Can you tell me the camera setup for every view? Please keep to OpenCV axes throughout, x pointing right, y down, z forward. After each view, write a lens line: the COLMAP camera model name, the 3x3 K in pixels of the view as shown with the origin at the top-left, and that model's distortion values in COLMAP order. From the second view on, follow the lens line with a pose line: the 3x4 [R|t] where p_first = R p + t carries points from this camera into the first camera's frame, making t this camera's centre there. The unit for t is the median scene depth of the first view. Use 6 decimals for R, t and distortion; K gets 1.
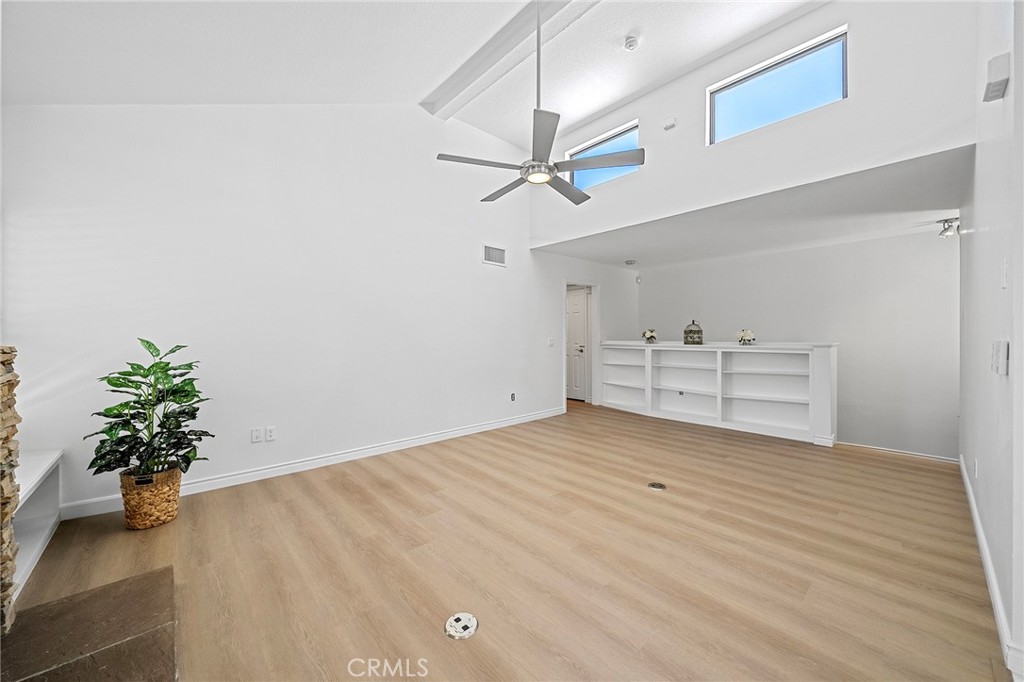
lens RADIAL K [[382.8, 0, 512.0], [0, 382.8, 341.0], [0, 0, 1]] dist [-0.000135, -0.000043]
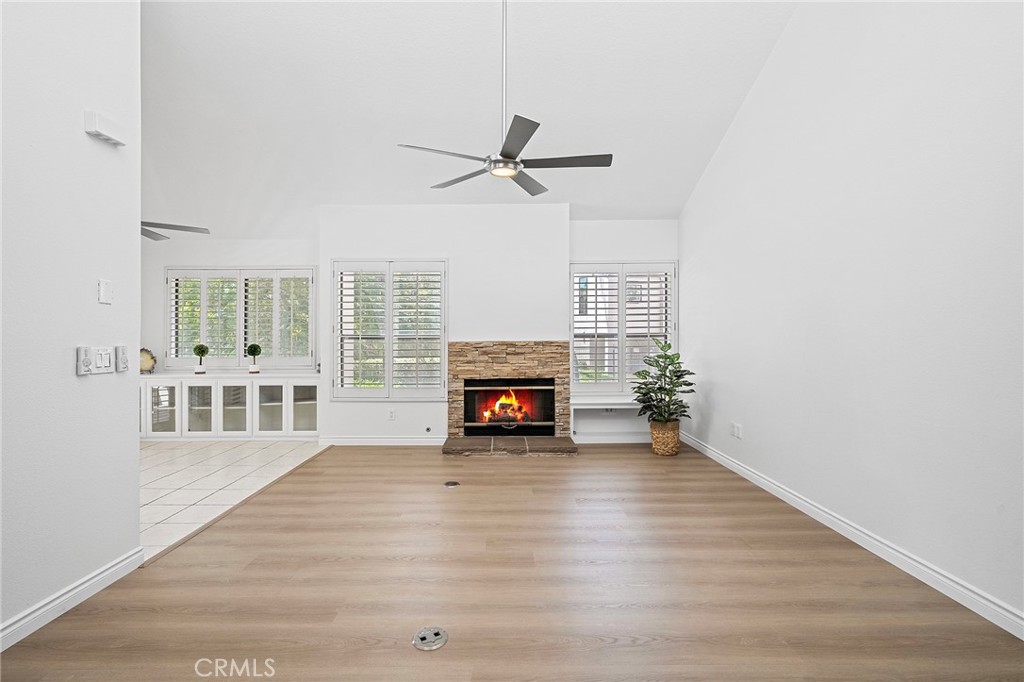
lens RADIAL K [[457.9, 0, 507.4], [0, 457.9, 336.8], [0, 0, 1]] dist [0.001599, -0.000027]
pose [[-0.669826, 0.004738, -0.742503, 0.743054], [0.000882, 0.999984, 0.005585, -0.020891], [0.742517, 0.003086, -0.669820, 1.452337]]
